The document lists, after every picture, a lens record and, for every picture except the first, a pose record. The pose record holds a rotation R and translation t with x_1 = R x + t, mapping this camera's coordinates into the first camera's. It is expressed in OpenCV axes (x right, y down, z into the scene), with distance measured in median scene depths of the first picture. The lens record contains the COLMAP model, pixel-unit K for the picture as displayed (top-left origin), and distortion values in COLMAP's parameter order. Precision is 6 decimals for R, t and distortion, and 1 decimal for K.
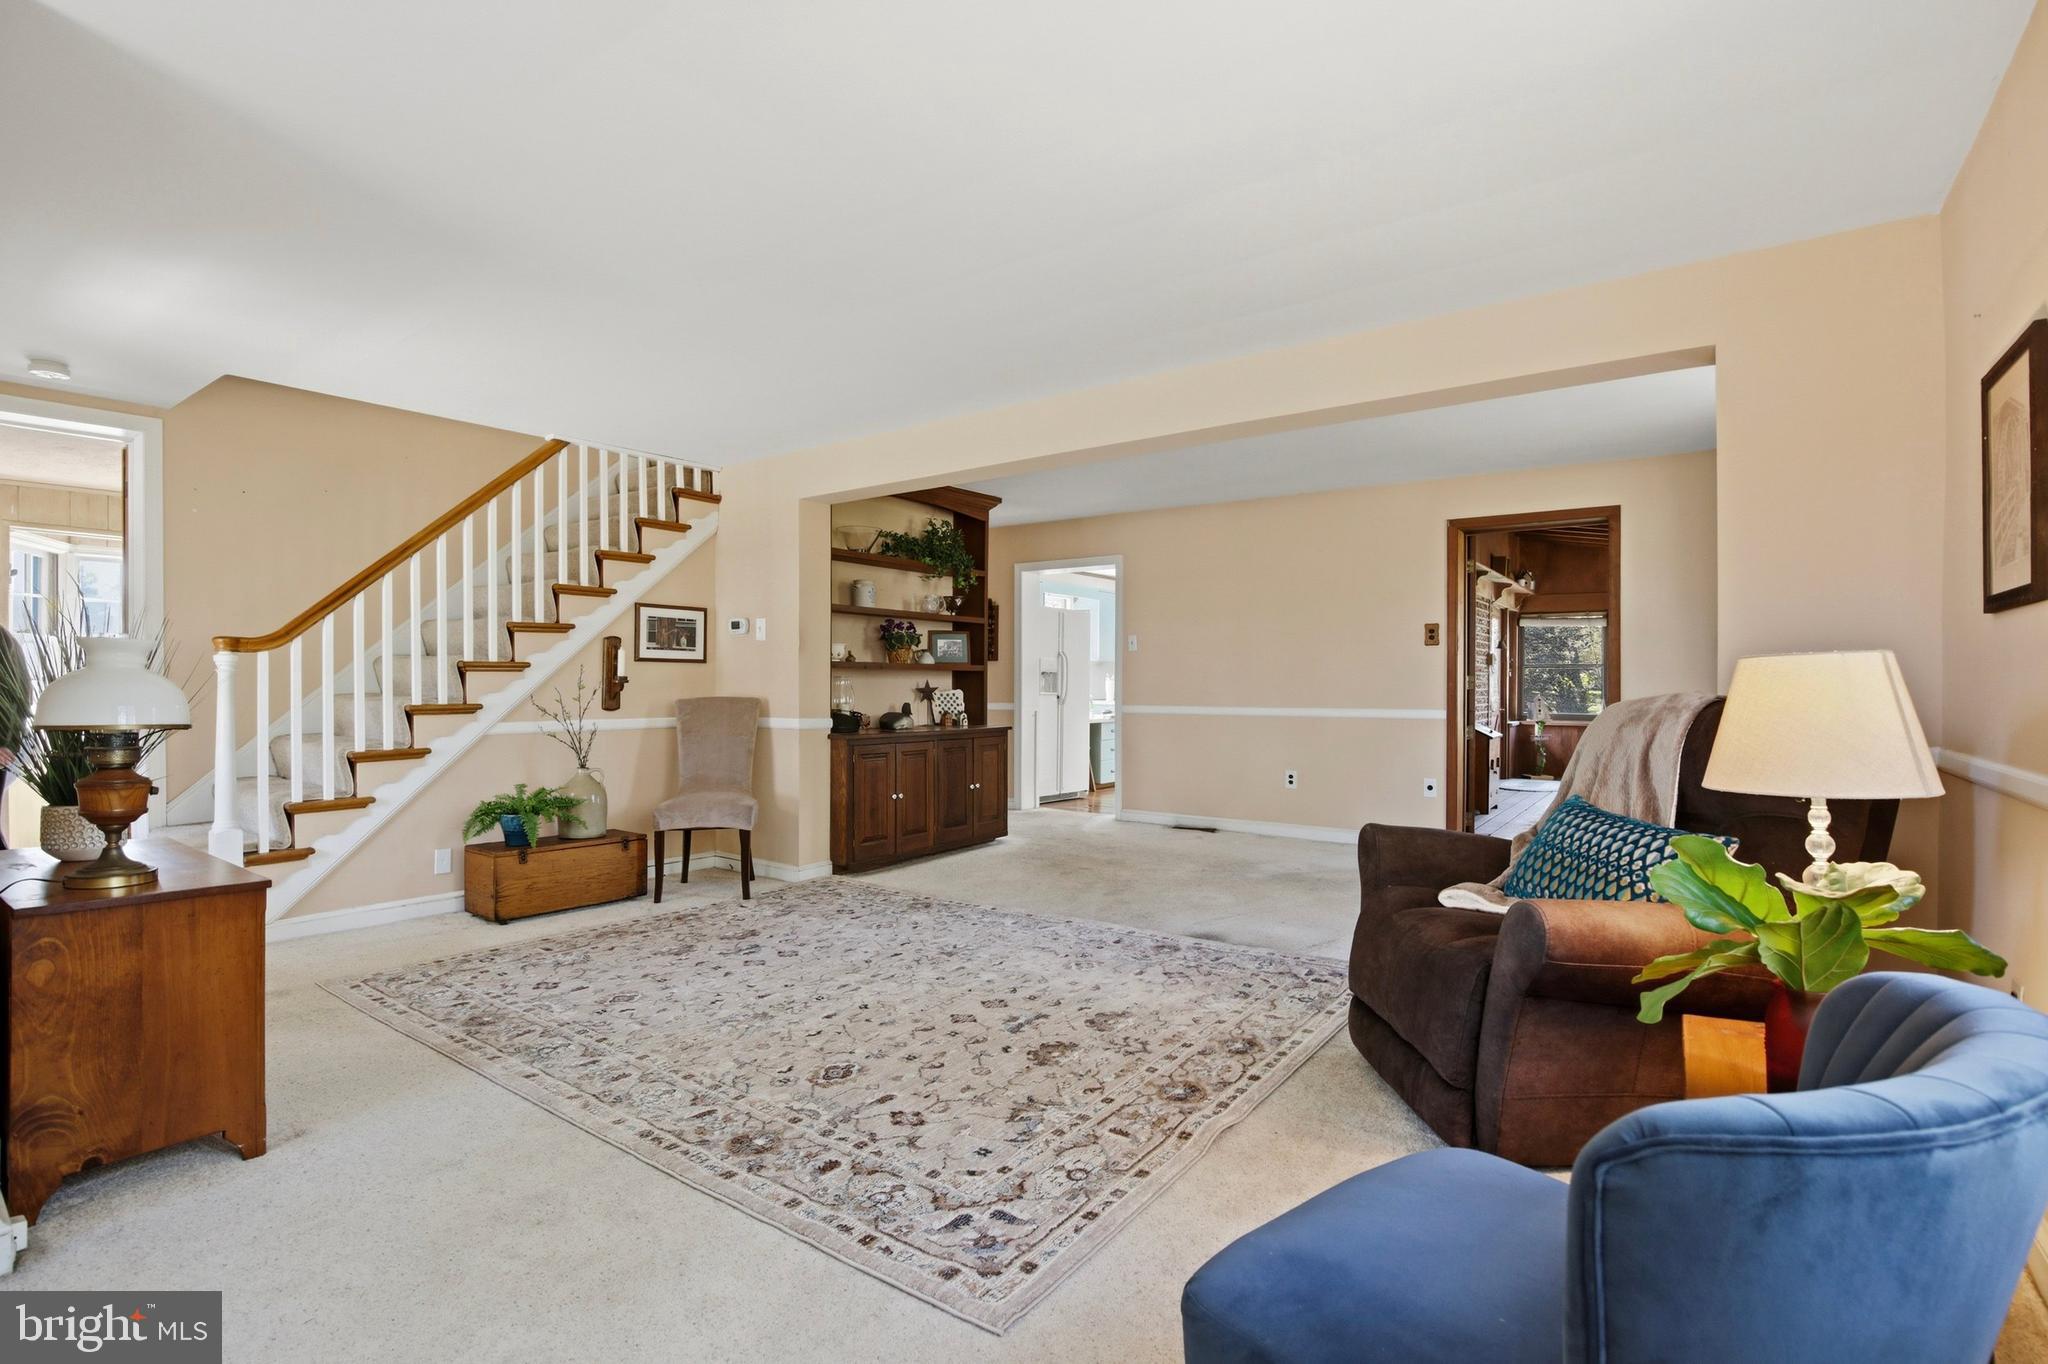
lens RADIAL K [[959.9, 0, 1035.2], [0, 959.9, 706.9], [0, 0, 1]] dist [-0.029504, 0.000171]
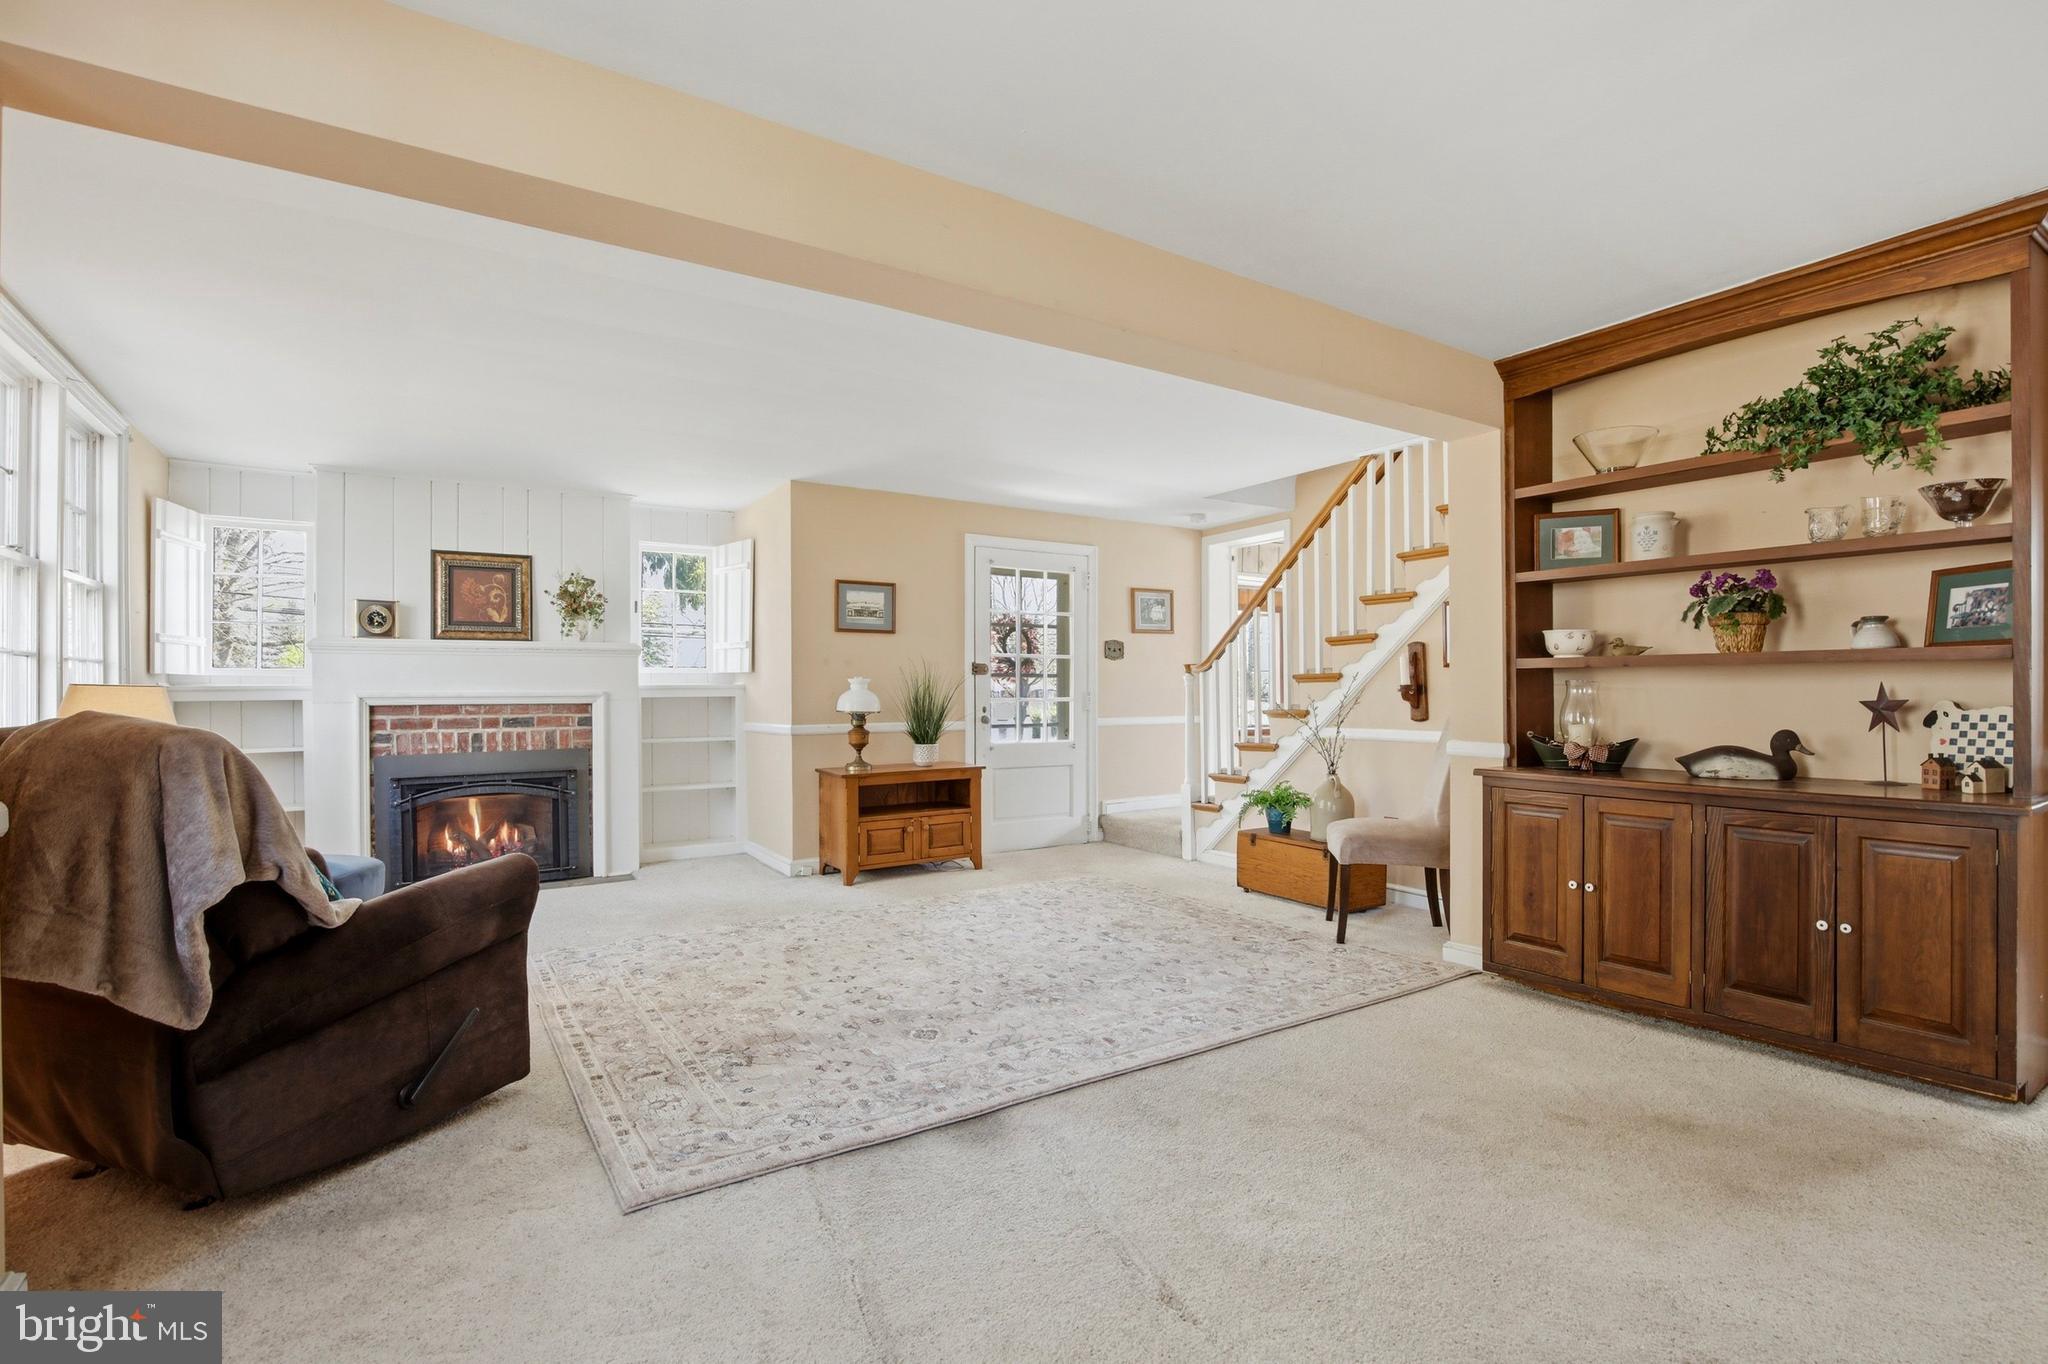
lens RADIAL K [[959.9, 0, 1035.2], [0, 959.9, 706.9], [0, 0, 1]] dist [-0.029504, 0.000171]
pose [[-0.359145, 0.013751, -0.933181, 0.530757], [-0.018909, 0.999579, 0.022007, -0.022420], [0.933090, 0.025550, -0.358734, 0.929398]]
